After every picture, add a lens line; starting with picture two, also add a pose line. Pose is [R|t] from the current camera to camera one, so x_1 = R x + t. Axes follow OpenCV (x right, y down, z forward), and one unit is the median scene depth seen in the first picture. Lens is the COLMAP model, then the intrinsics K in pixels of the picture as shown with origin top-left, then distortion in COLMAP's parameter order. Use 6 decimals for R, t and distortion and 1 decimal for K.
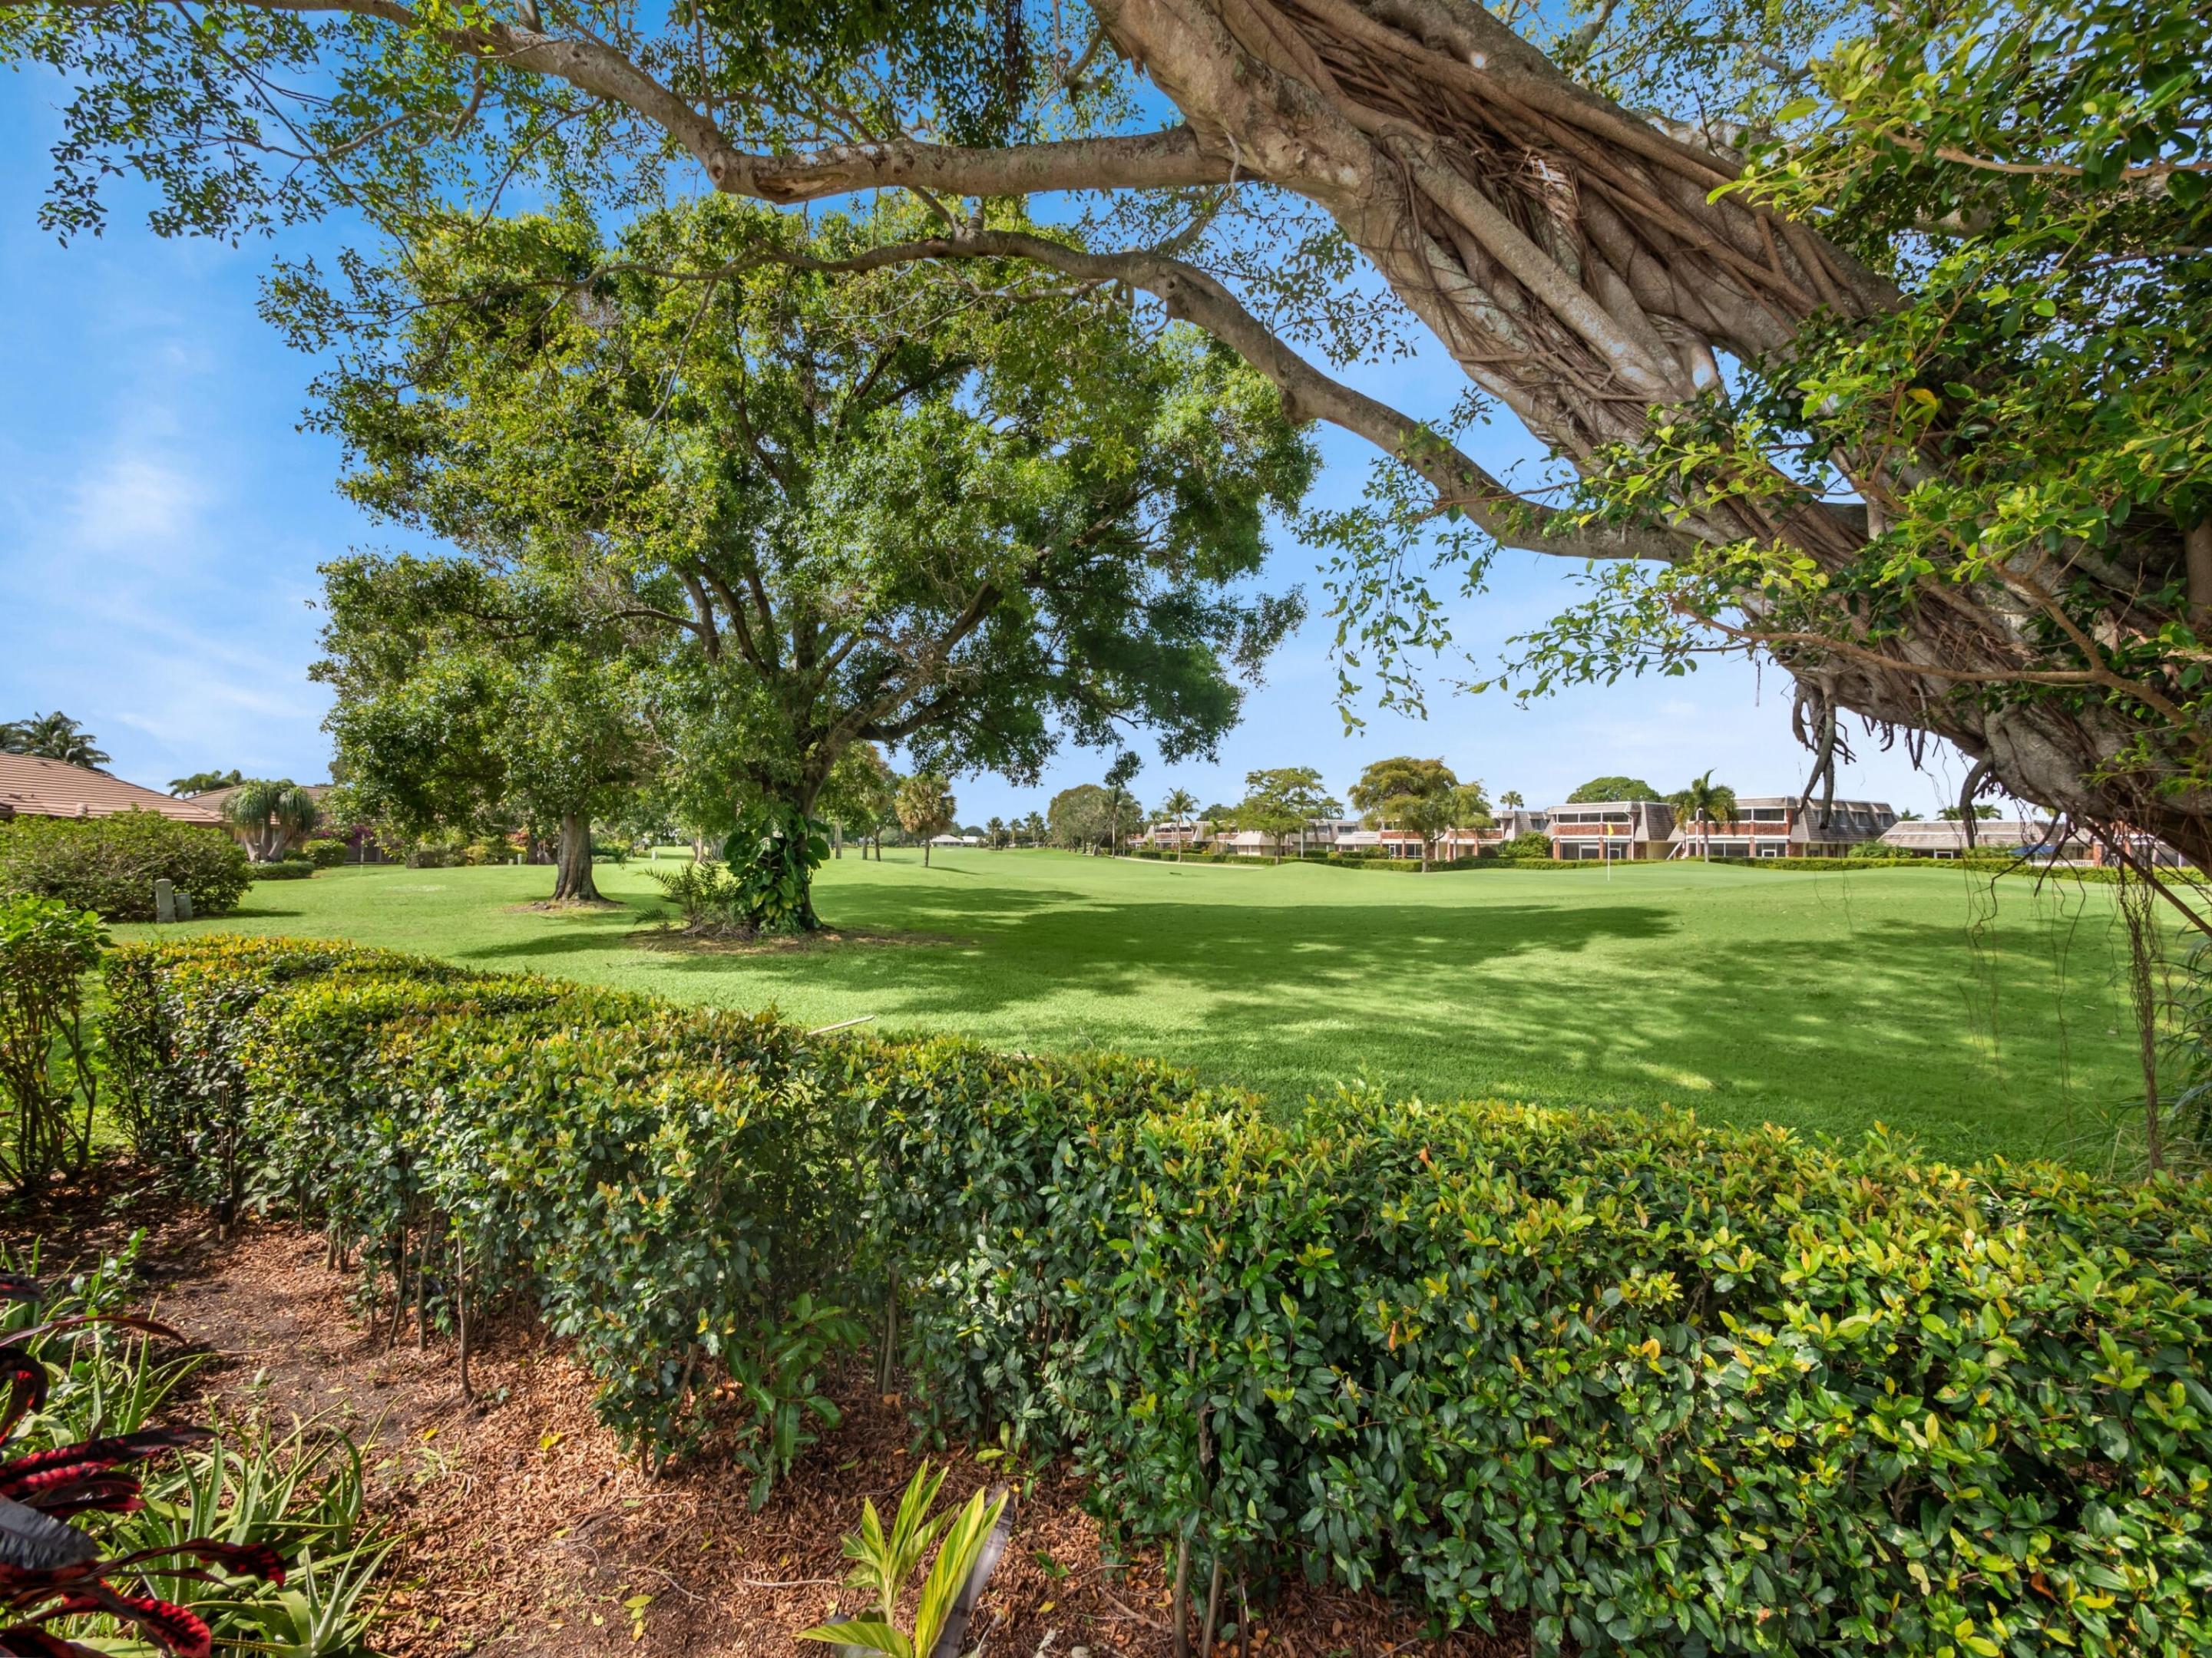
lens RADIAL K [[888.8, 0, 1104.5], [0, 888.8, 830.6], [0, 0, 1]] dist [-0.000926, -0.000038]
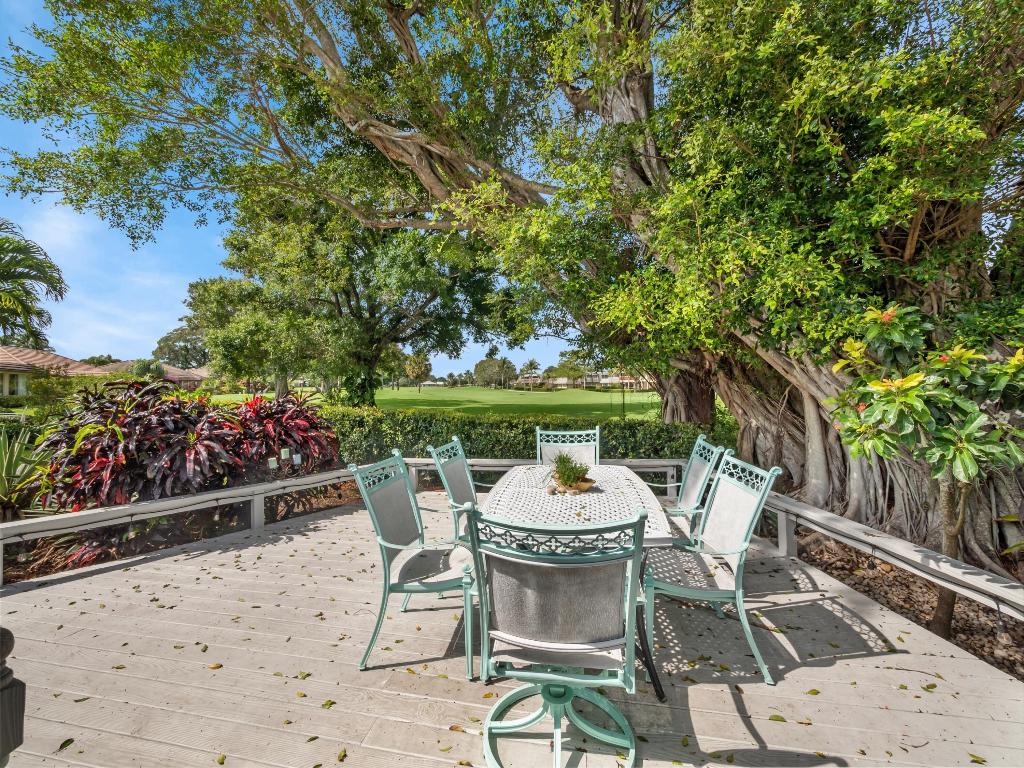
lens RADIAL K [[411.5, 0, 512.8], [0, 411.5, 380.4], [0, 0, 1]] dist [-0.000926, -0.000038]
pose [[0.999681, -0.010612, 0.022916, 0.056973], [0.010527, 0.999937, 0.003843, 0.011253], [-0.022955, -0.003600, 0.999730, -0.237589]]
